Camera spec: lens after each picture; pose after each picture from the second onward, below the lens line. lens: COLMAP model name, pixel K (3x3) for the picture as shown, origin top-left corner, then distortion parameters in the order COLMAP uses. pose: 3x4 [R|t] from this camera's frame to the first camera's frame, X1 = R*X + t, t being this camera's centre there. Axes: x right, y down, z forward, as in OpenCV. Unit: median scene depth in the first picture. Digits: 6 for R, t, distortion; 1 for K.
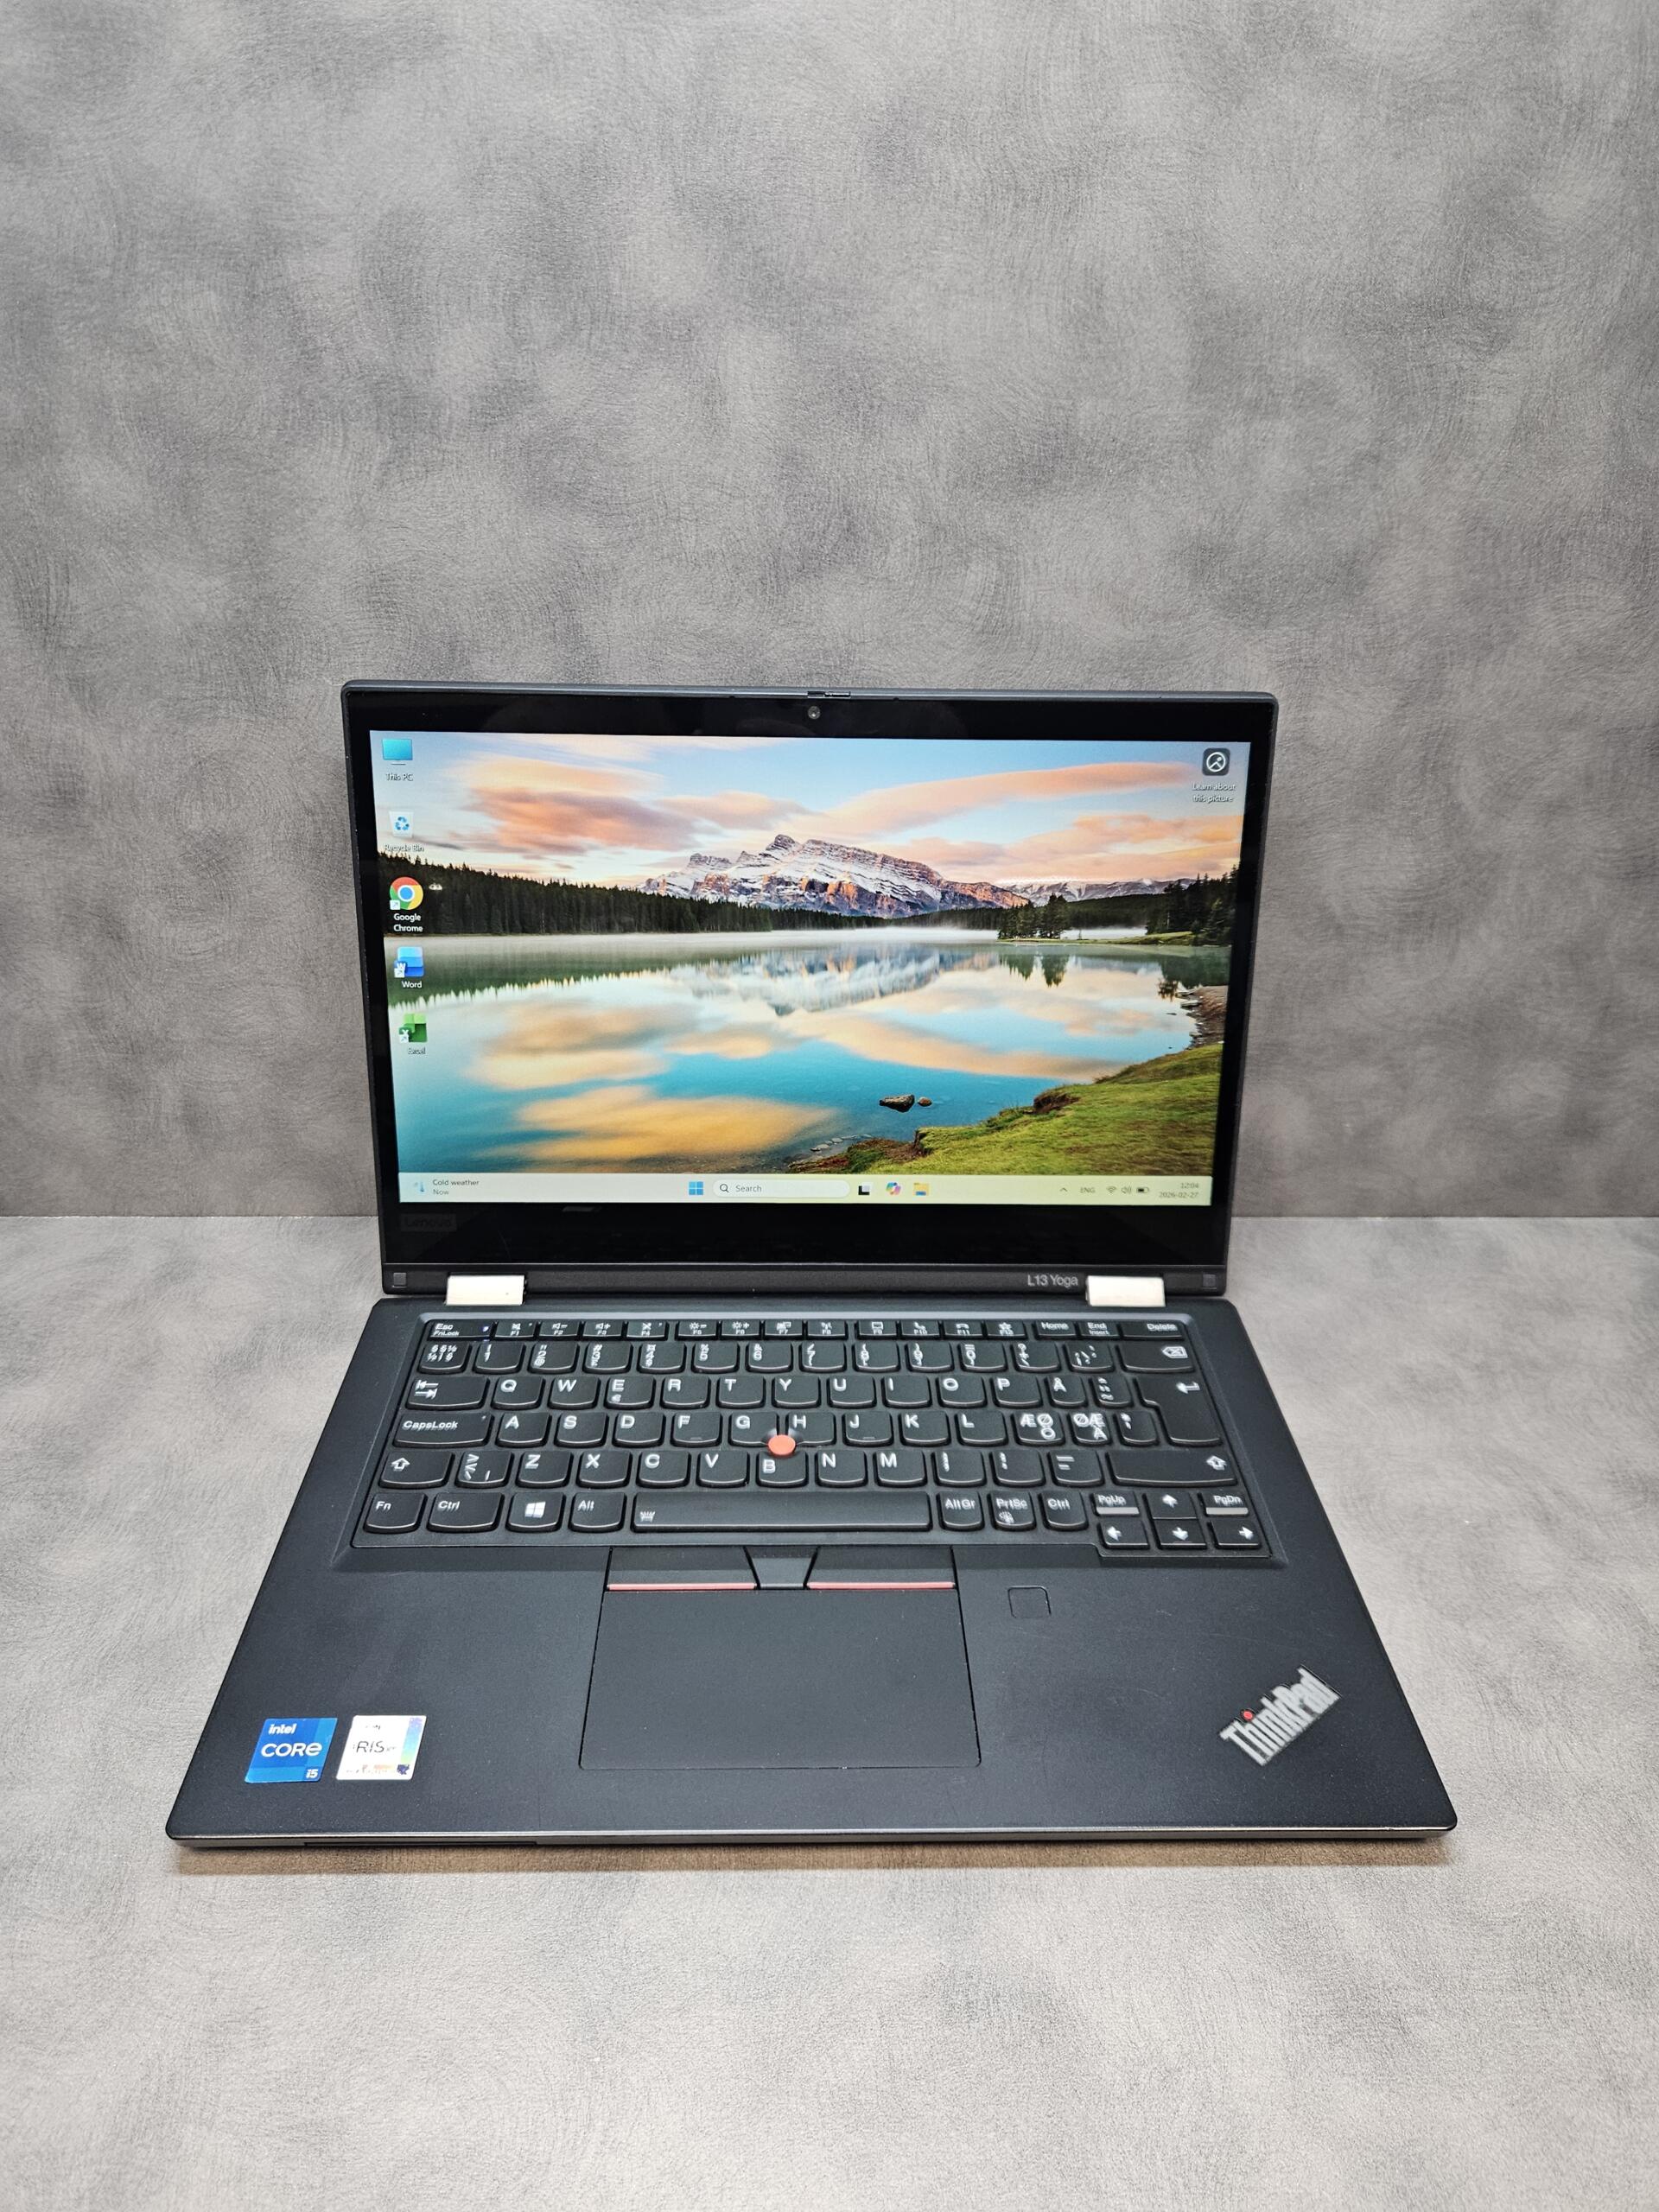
lens RADIAL K [[1494.9, 0, 827.0], [0, 1494.9, 1074.0], [0, 0, 1]] dist [0.047150, -0.051509]
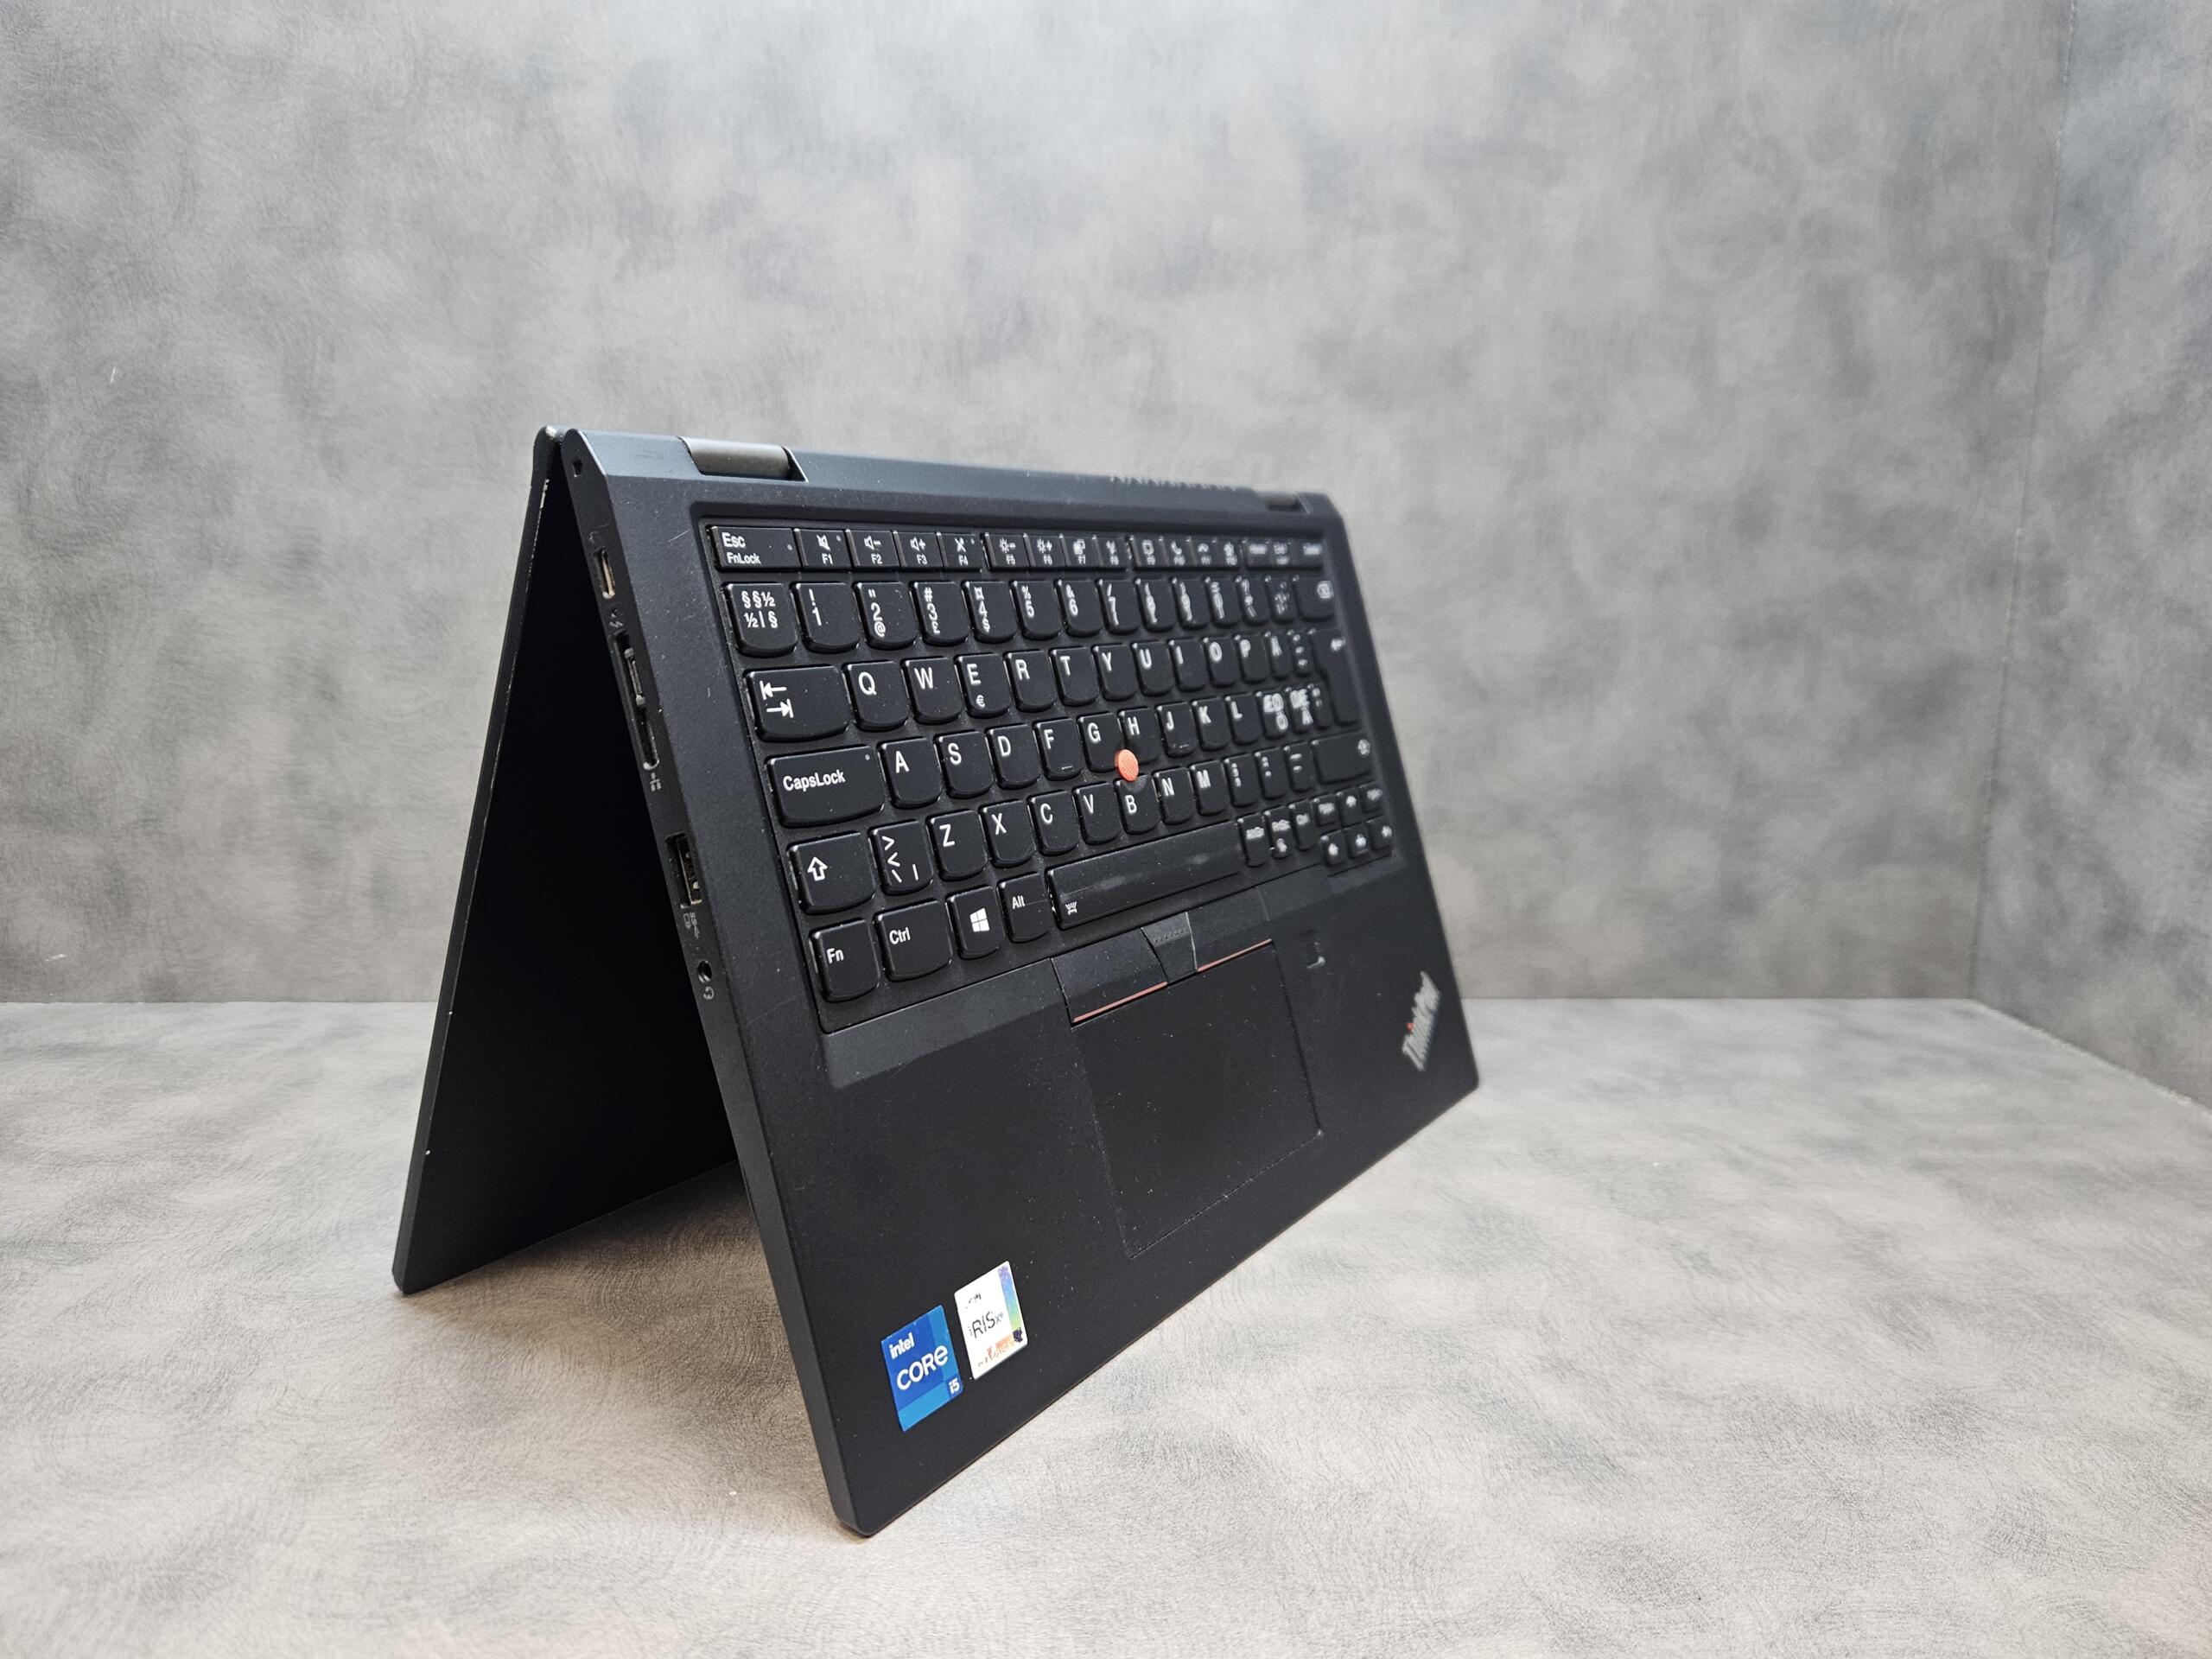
lens RADIAL K [[1508.2, 0, 1089.6], [0, 1508.2, 832.8], [0, 0, 1]] dist [0.039773, -0.048284]
pose [[0.999355, -0.009496, 0.034643, 0.021990], [0.019502, 0.953335, -0.301283, 0.361567], [-0.030166, 0.301764, 0.952905, 0.003790]]
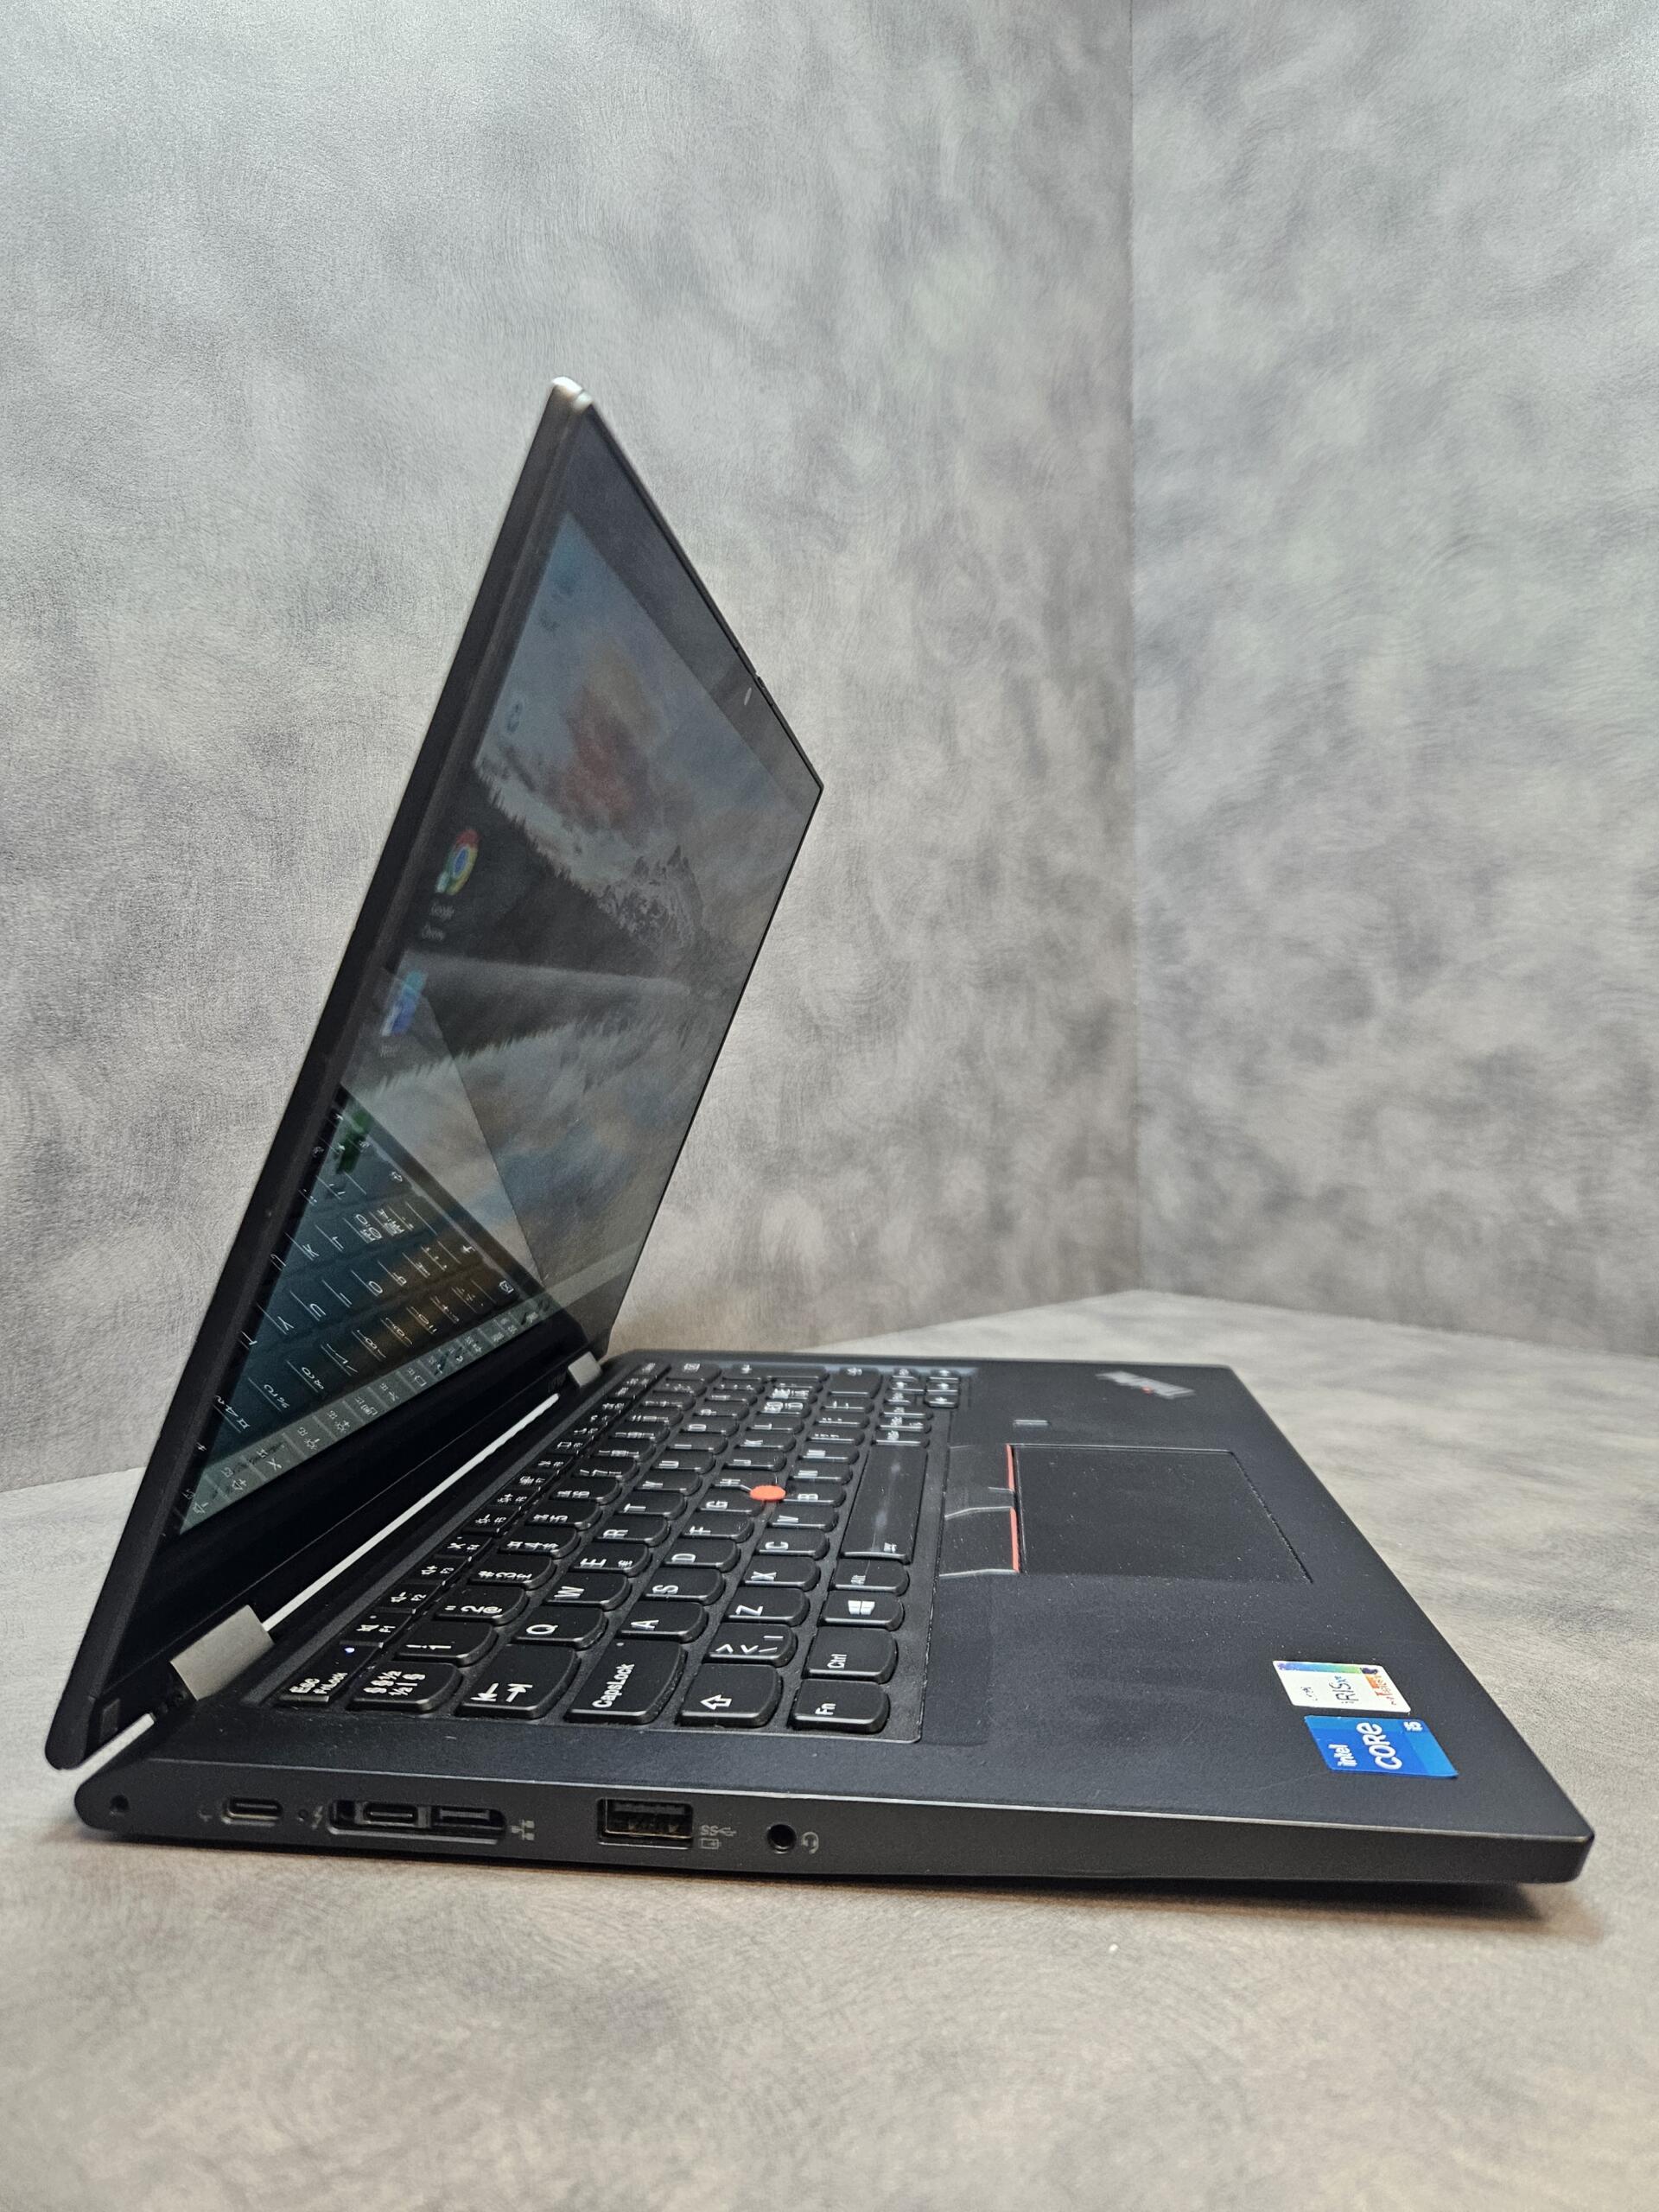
lens RADIAL K [[1488.7, 0, 819.0], [0, 1488.7, 1094.7], [0, 0, 1]] dist [0.048277, -0.074144]
pose [[0.755694, -0.035197, 0.653978, -0.405163], [0.322640, 0.888985, -0.324976, 0.330467], [-0.569938, 0.456582, 0.683157, 0.328603]]
